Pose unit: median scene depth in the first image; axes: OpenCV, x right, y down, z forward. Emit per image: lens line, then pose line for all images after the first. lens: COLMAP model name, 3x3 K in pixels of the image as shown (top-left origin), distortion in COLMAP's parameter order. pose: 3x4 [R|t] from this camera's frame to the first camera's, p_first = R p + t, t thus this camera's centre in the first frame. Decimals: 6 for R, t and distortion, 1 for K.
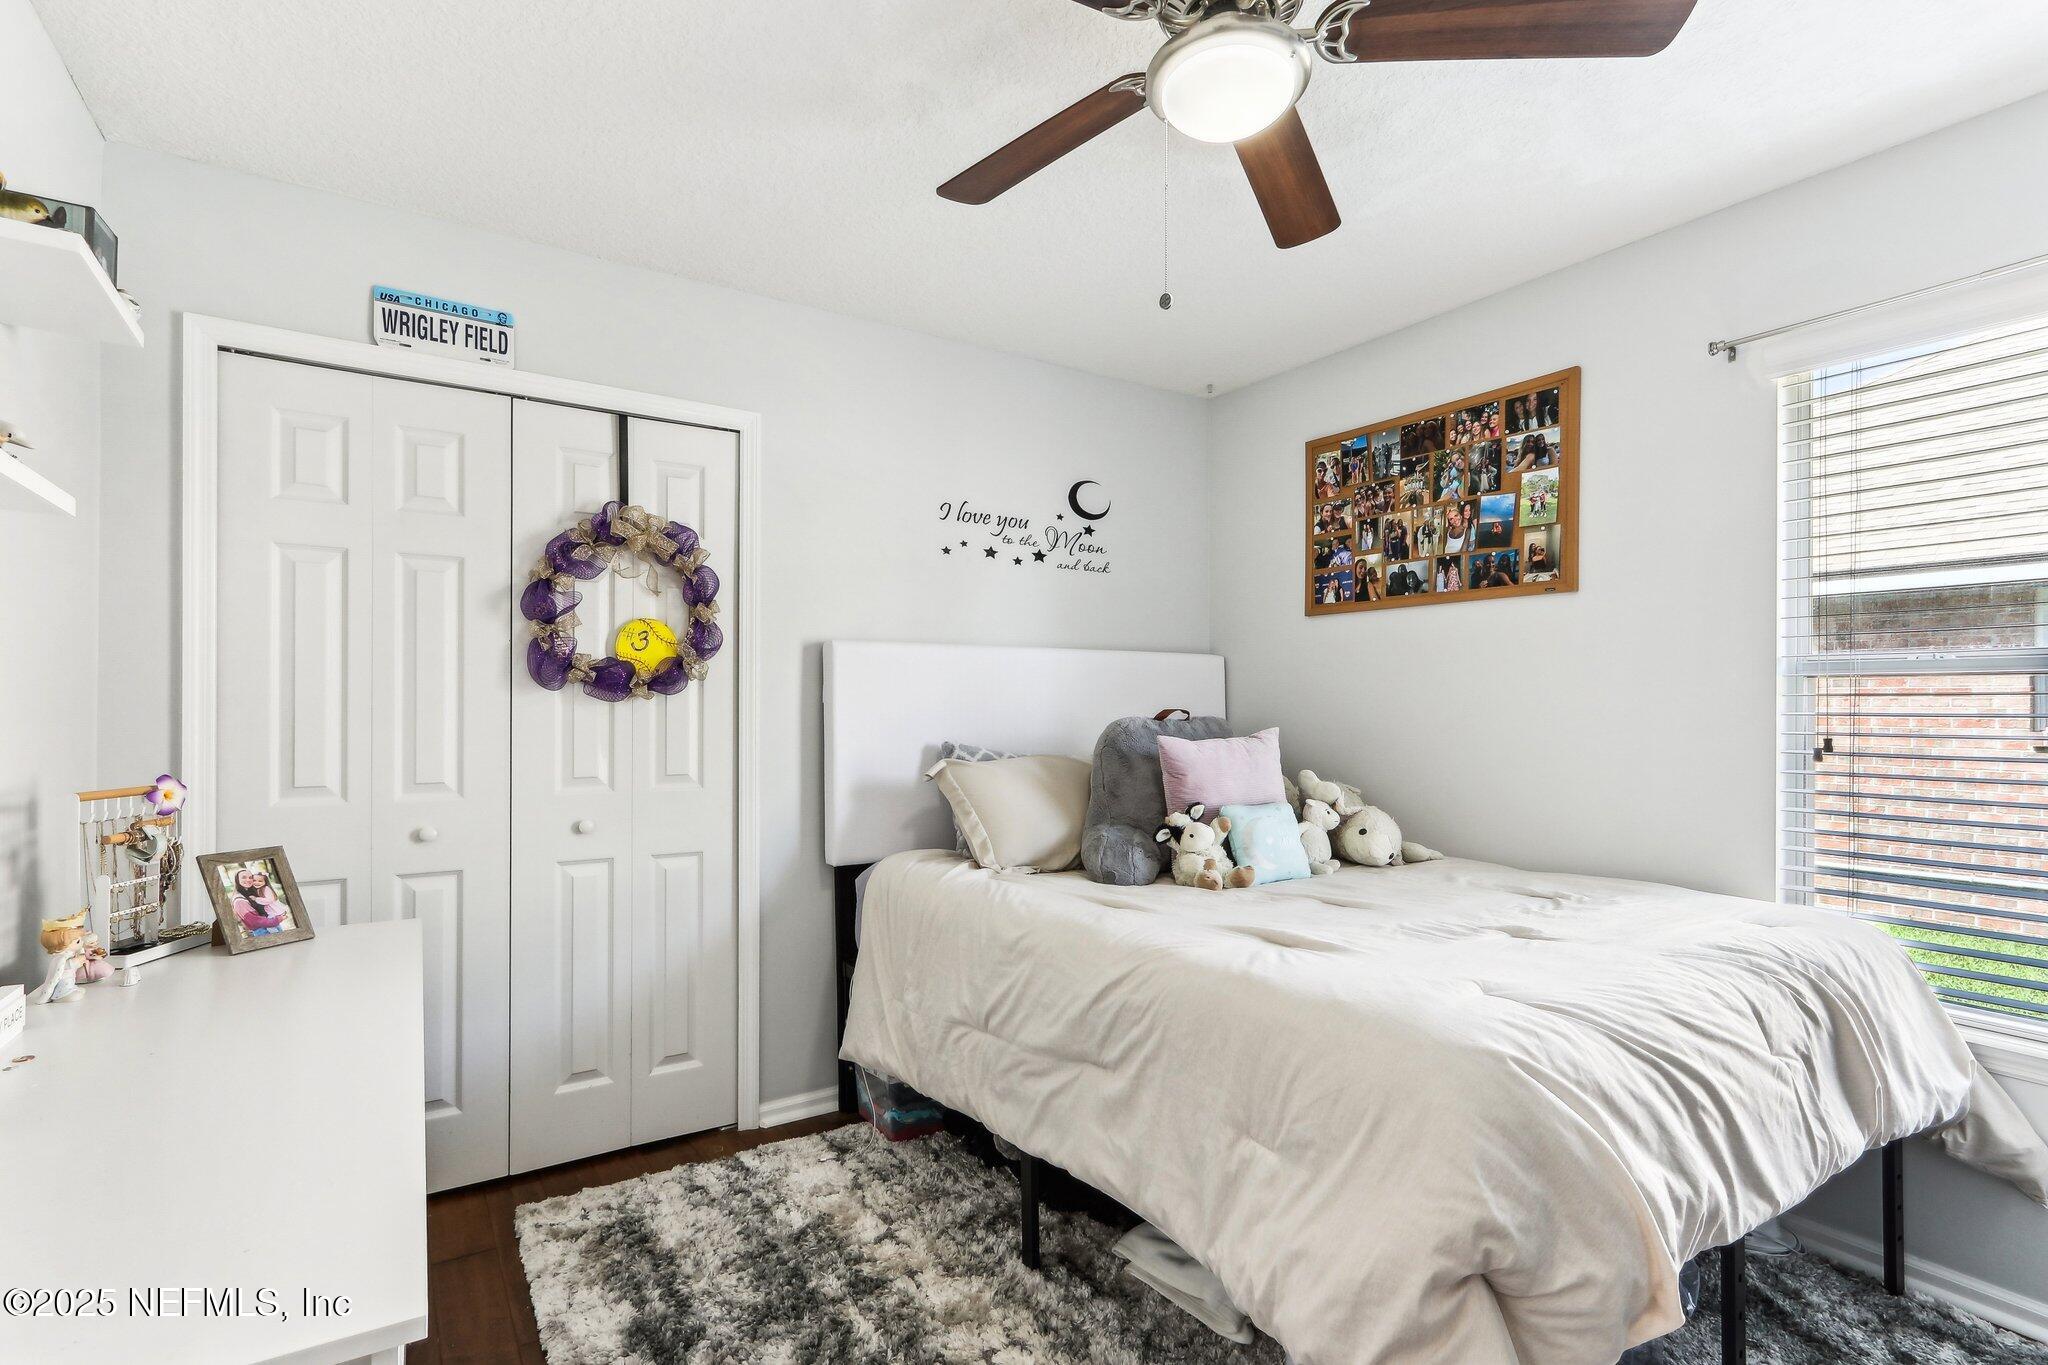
lens RADIAL K [[977.6, 0, 1018.2], [0, 977.6, 696.2], [0, 0, 1]] dist [-0.003264, 0.004135]
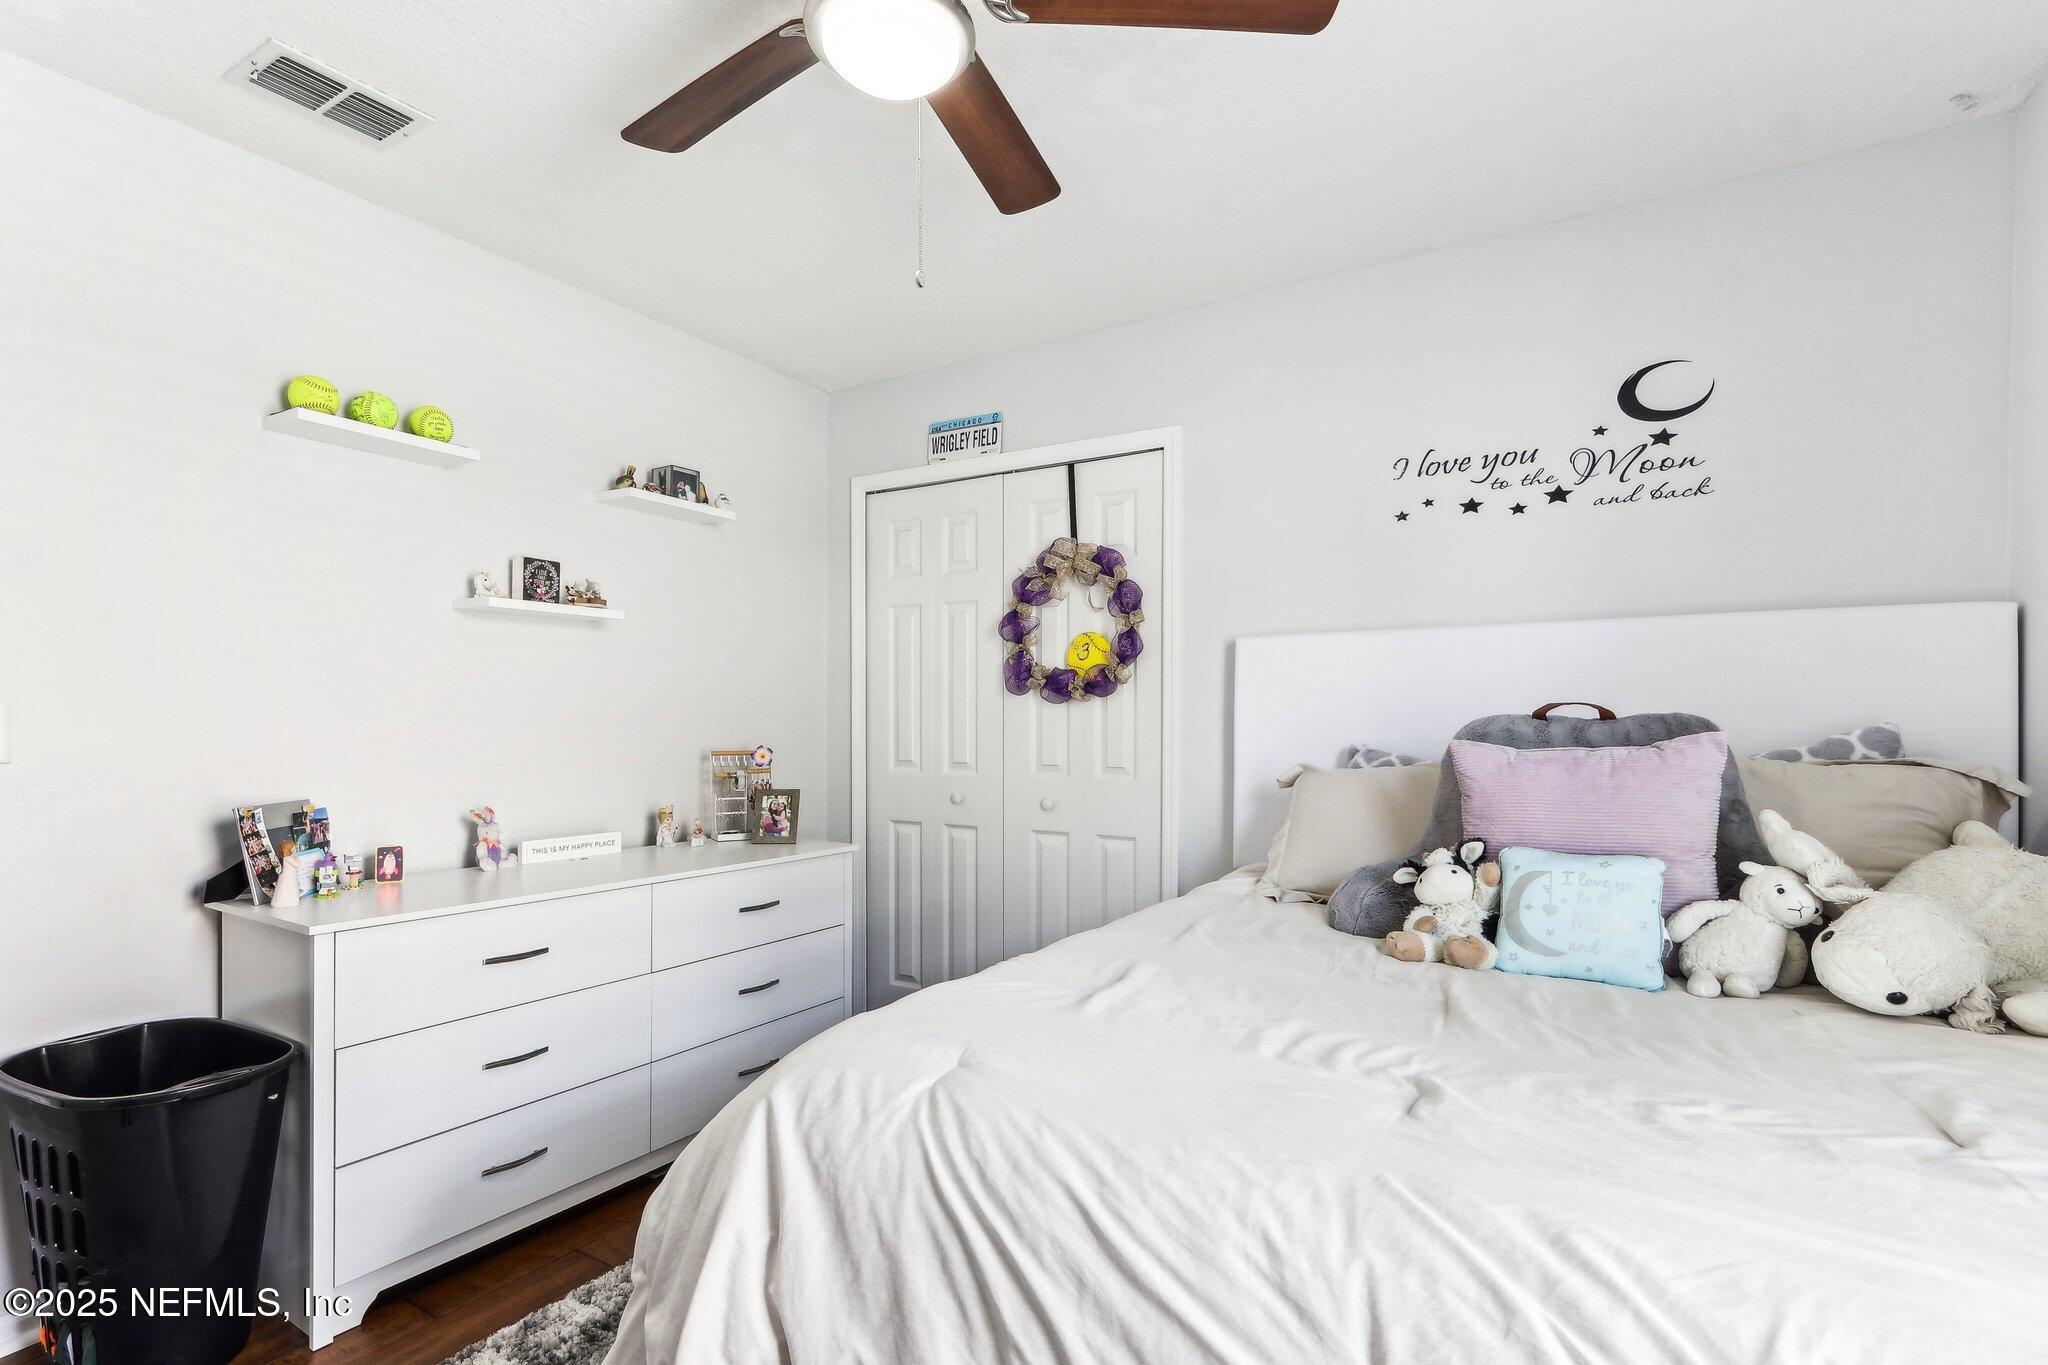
lens RADIAL K [[1013.3, 0, 1001.5], [0, 1013.3, 721.7], [0, 0, 1]] dist [0.004037, 0.001519]
pose [[0.408702, 0.001473, -0.912667, 0.709770], [0.011752, 0.999907, 0.006876, 0.018719], [0.912592, -0.013535, 0.408647, 0.418220]]
